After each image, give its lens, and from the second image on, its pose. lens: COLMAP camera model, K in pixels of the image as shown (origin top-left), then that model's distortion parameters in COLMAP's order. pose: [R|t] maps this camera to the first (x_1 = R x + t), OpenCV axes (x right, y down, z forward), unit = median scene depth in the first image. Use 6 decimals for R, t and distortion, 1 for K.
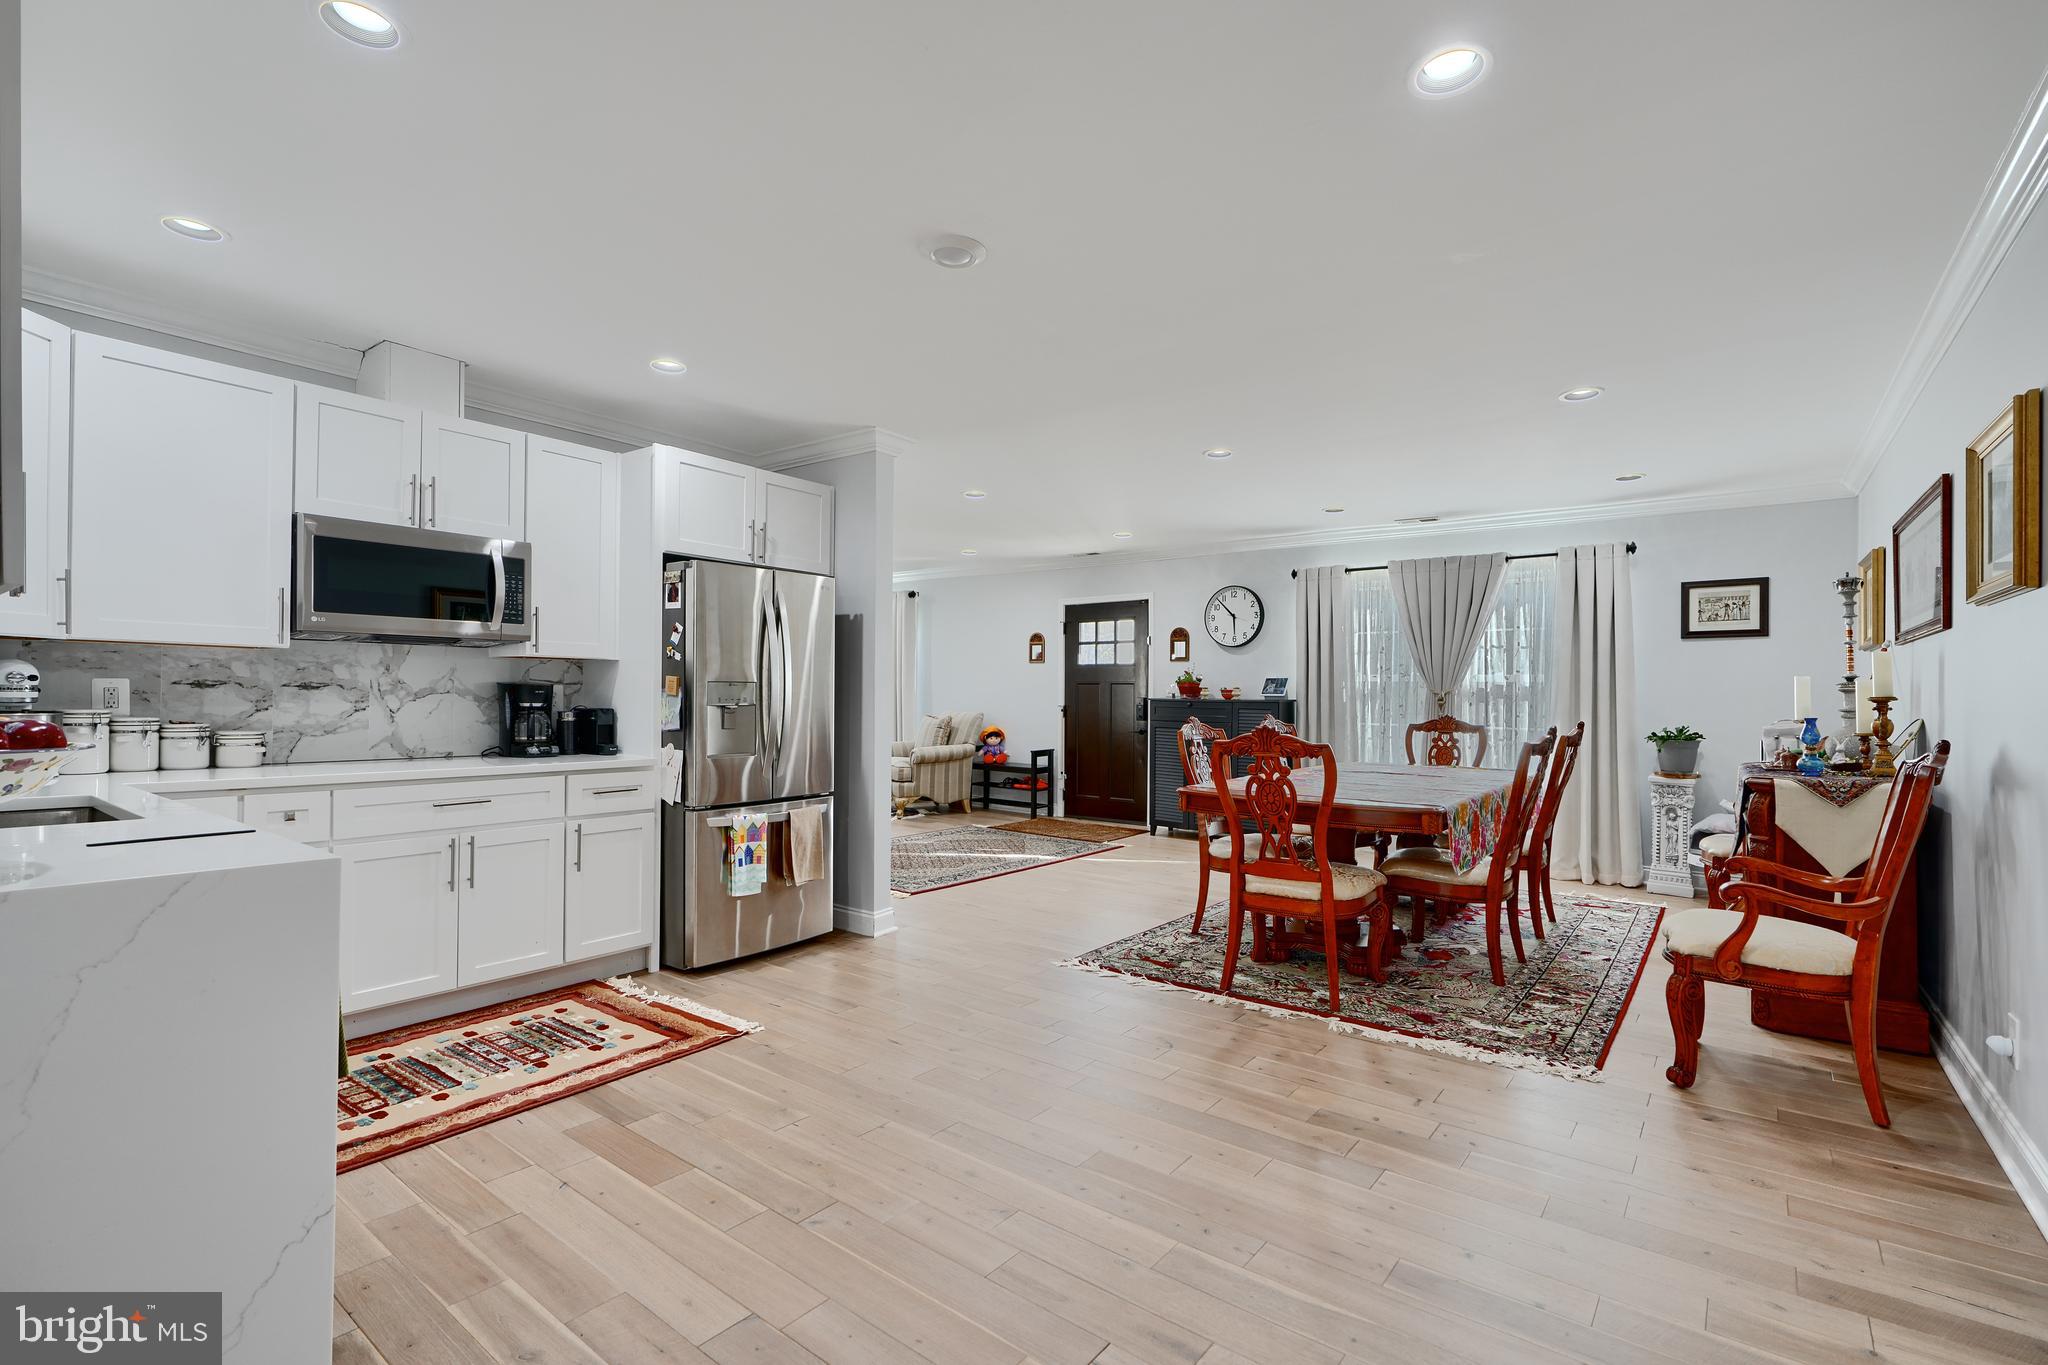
lens RADIAL K [[932.2, 0, 1024.8], [0, 932.2, 694.4], [0, 0, 1]] dist [-0.001307, 0.001920]
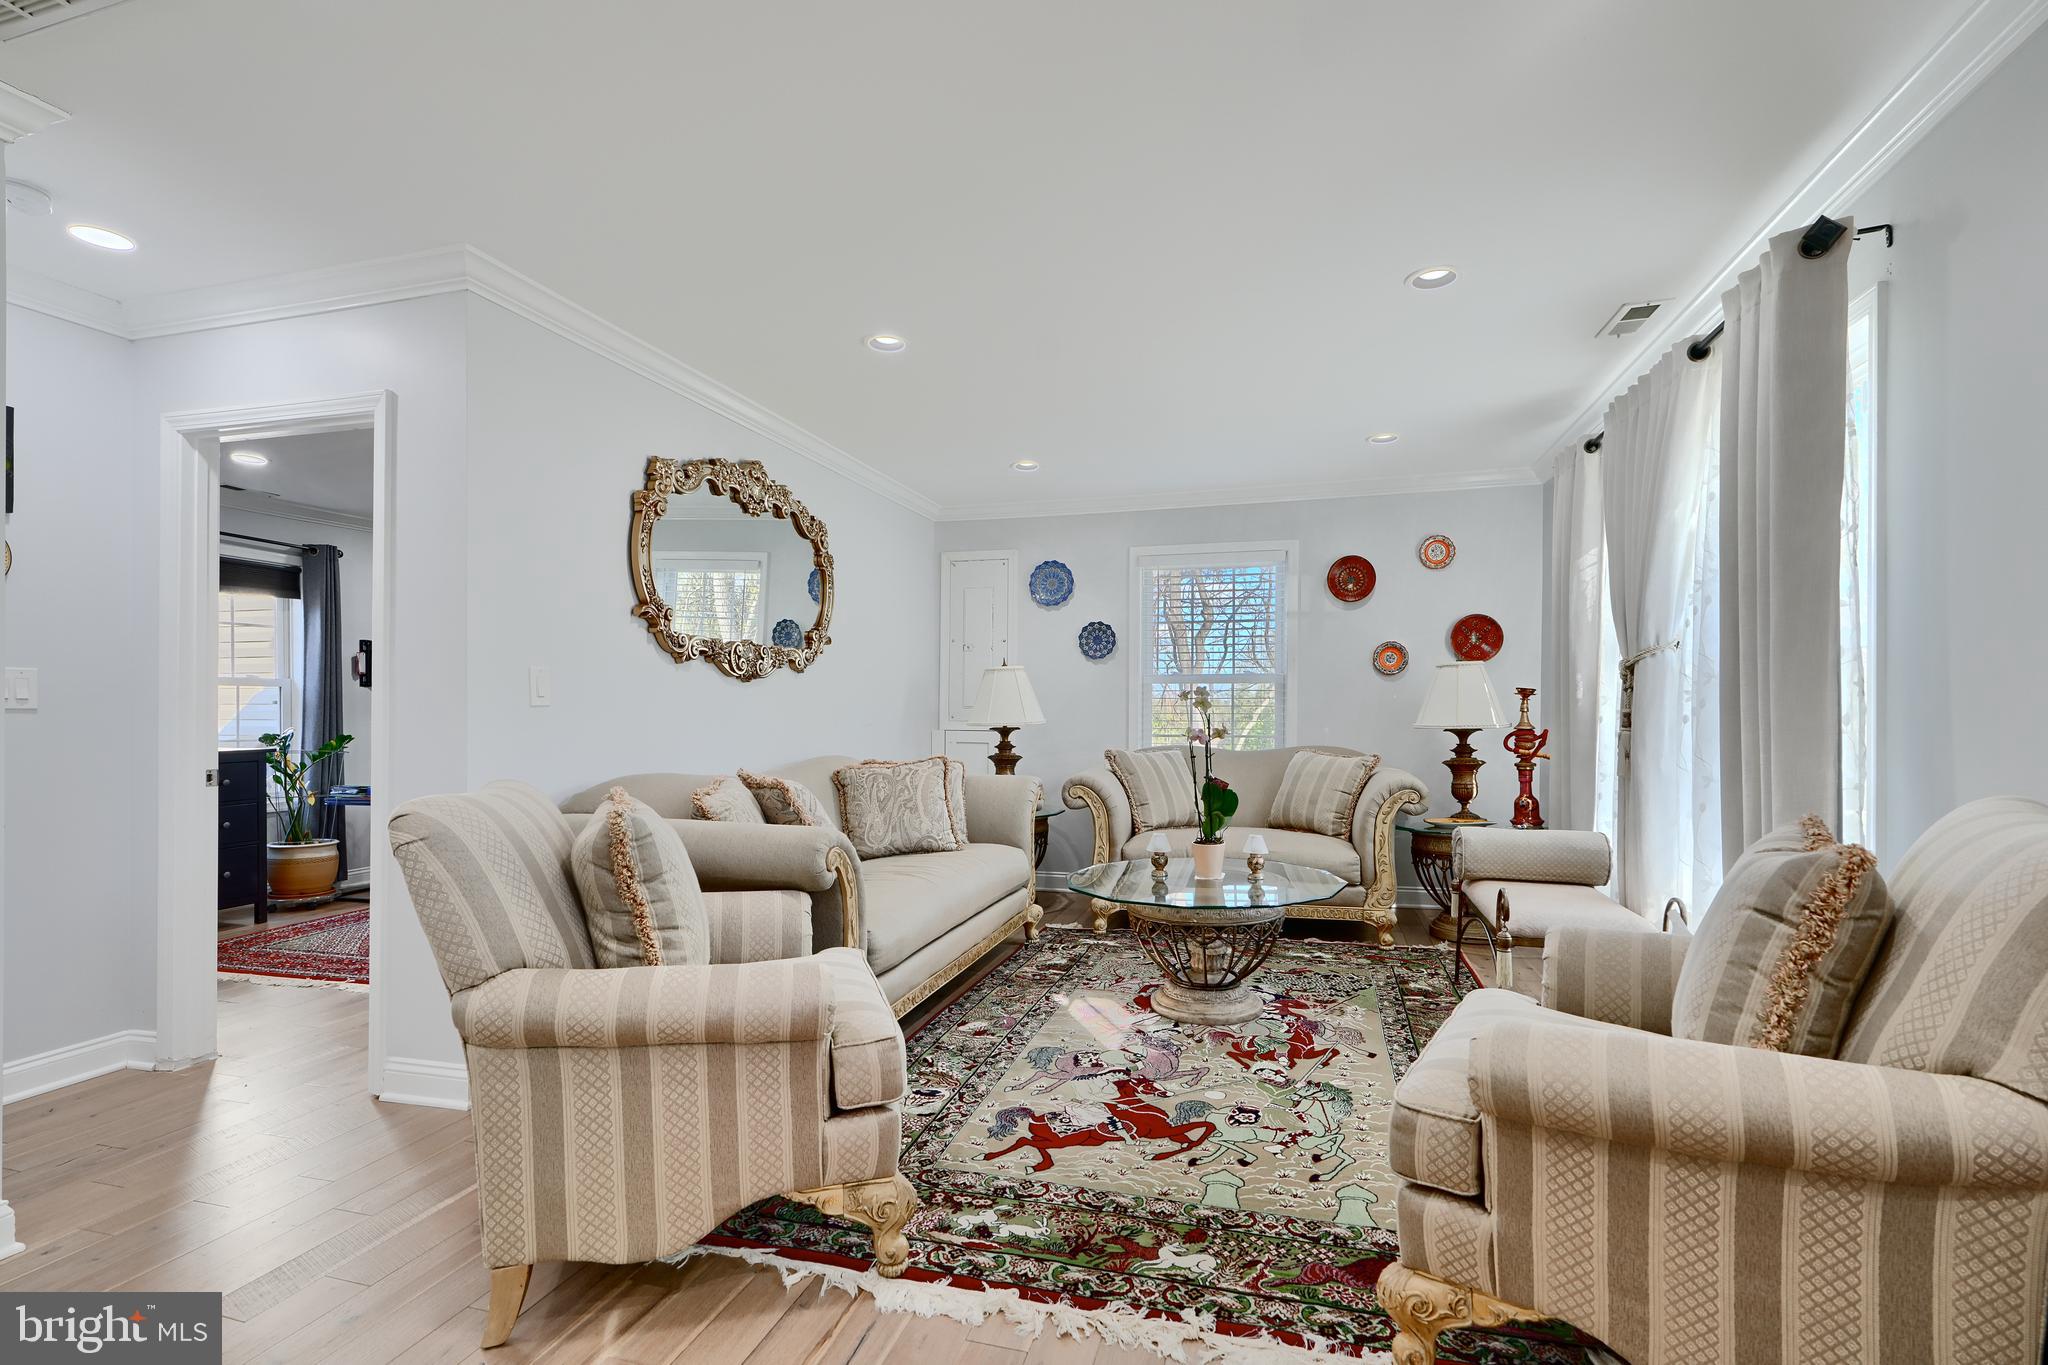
lens RADIAL K [[932.2, 0, 1031.2], [0, 932.2, 715.2], [0, 0, 1]] dist [-0.001307, 0.001920]
pose [[0.371475, -0.006649, -0.928419, 0.020881], [0.004318, 0.999976, -0.005434, 0.003671], [0.928433, -0.001990, 0.371495, 1.673626]]
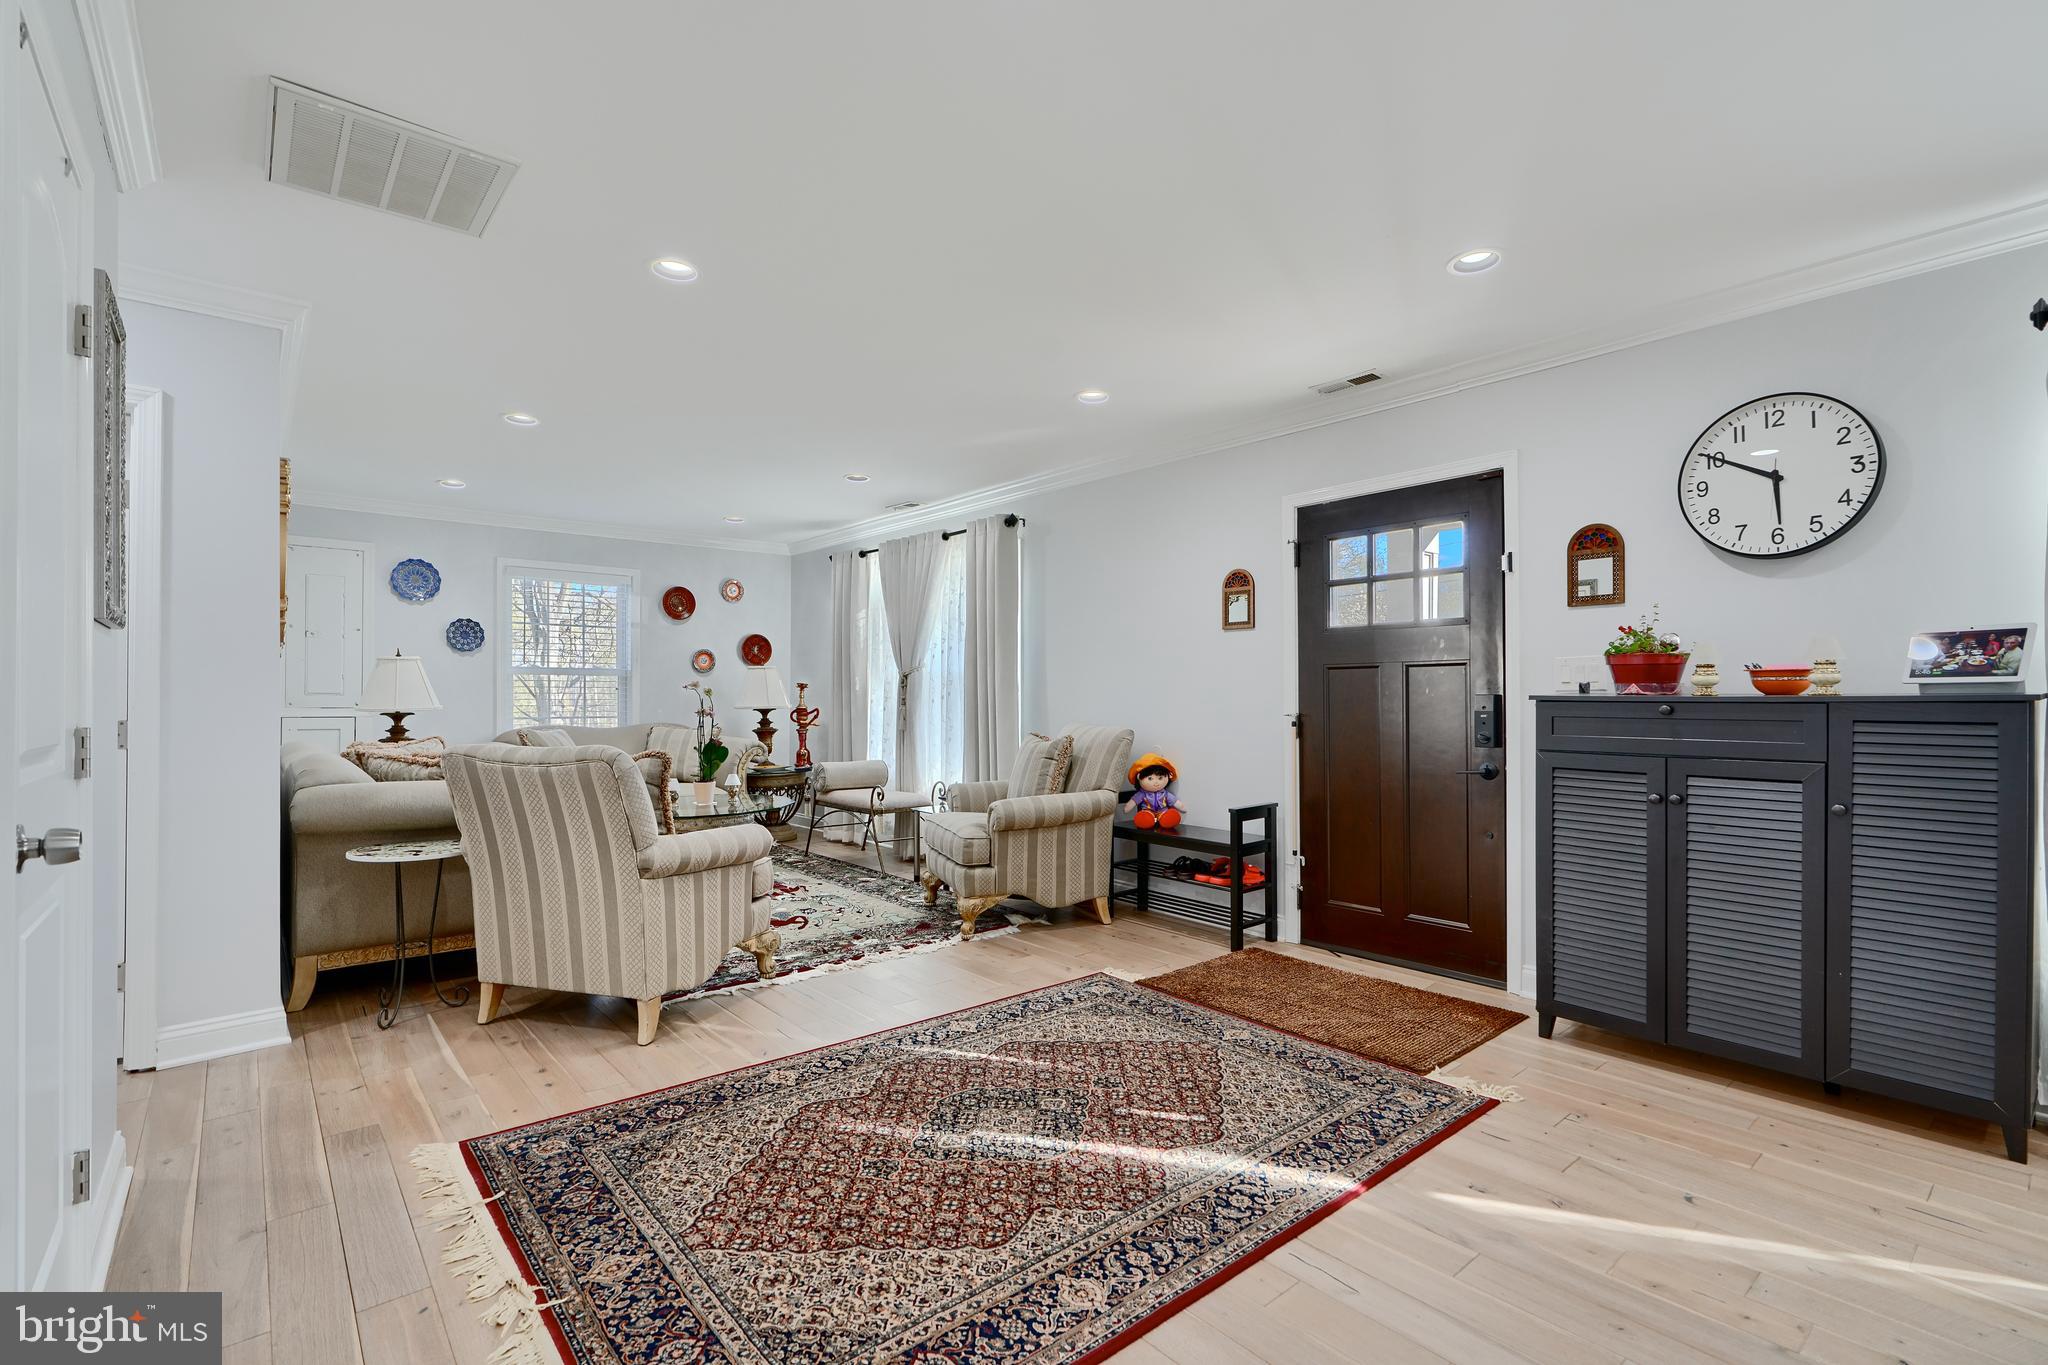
lens RADIAL K [[932.2, 0, 1015.2], [0, 932.2, 696.5], [0, 0, 1]] dist [-0.001307, 0.001920]
pose [[0.978103, -0.012438, -0.207751, -0.001778], [0.011673, 0.999920, -0.004906, 0.006819], [0.207796, 0.002373, 0.978169, 0.982485]]
